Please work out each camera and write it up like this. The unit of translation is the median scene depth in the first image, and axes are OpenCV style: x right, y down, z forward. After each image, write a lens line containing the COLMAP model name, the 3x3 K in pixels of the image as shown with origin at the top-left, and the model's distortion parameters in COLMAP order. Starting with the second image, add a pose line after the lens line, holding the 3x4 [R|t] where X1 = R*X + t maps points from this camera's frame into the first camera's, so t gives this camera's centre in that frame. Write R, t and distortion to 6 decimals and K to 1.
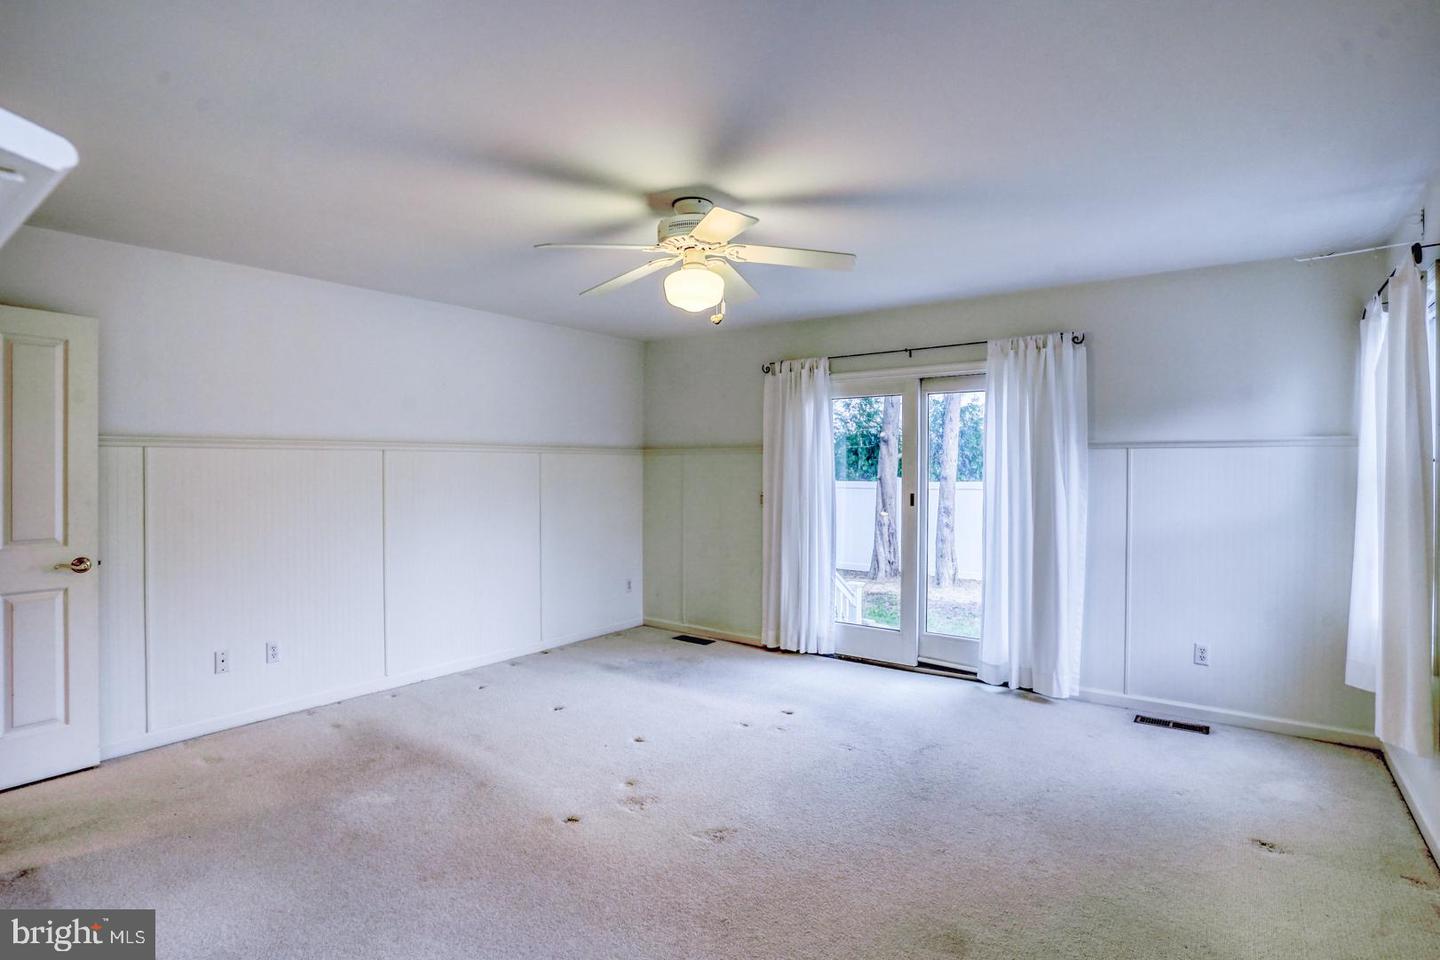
lens RADIAL K [[715.7, 0, 727.9], [0, 715.7, 474.7], [0, 0, 1]] dist [-0.082949, 0.039129]
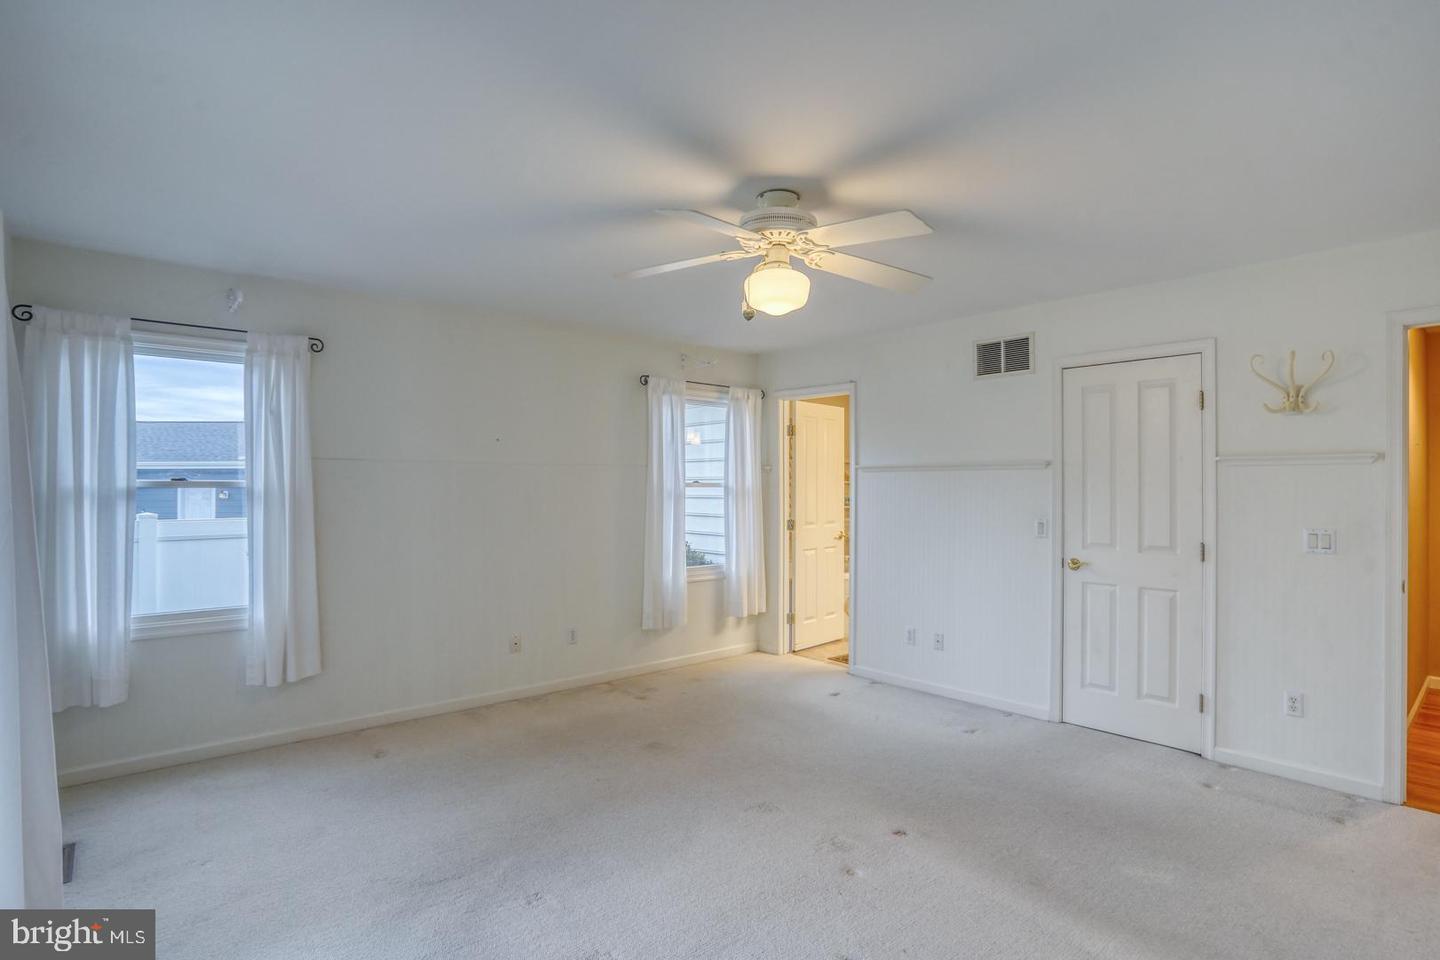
lens RADIAL K [[715.7, 0, 727.9], [0, 715.7, 474.7], [0, 0, 1]] dist [-0.082949, 0.039129]
pose [[-0.972905, -0.001174, 0.231204, -0.135602], [-0.004694, 0.999881, -0.014674, -0.010600], [-0.231160, -0.015361, -0.972795, 1.322591]]
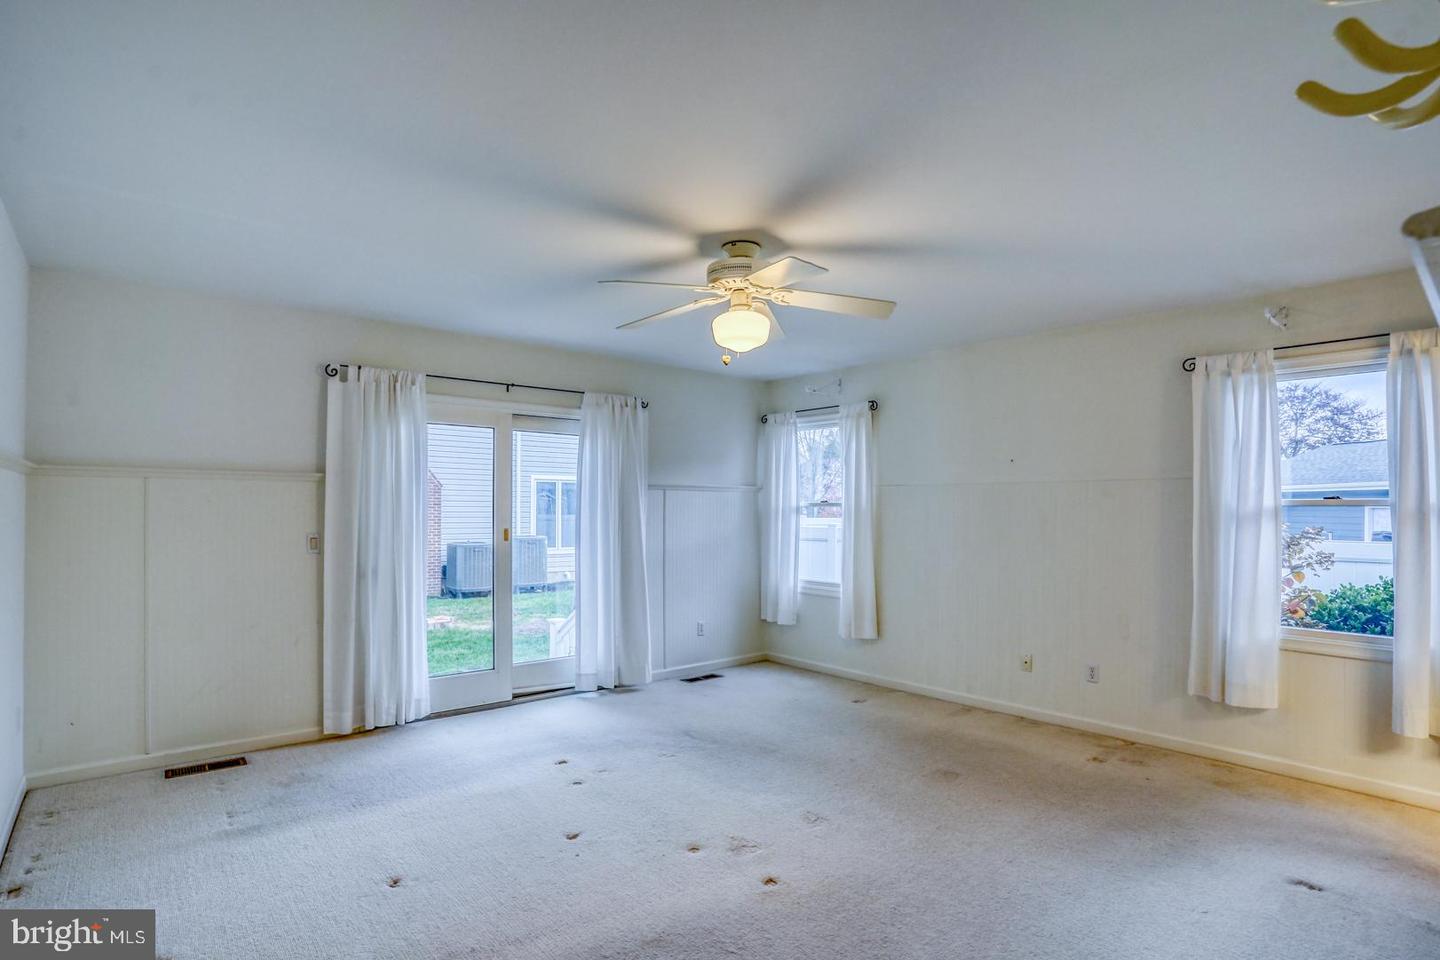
lens RADIAL K [[721.7, 0, 716.7], [0, 721.7, 507.1], [0, 0, 1]] dist [-0.052792, 0.000846]
pose [[0.234678, -0.002733, 0.972069, -0.745982], [-0.000563, 0.999995, 0.002947, -0.007592], [-0.972073, -0.001238, 0.234676, 0.542143]]
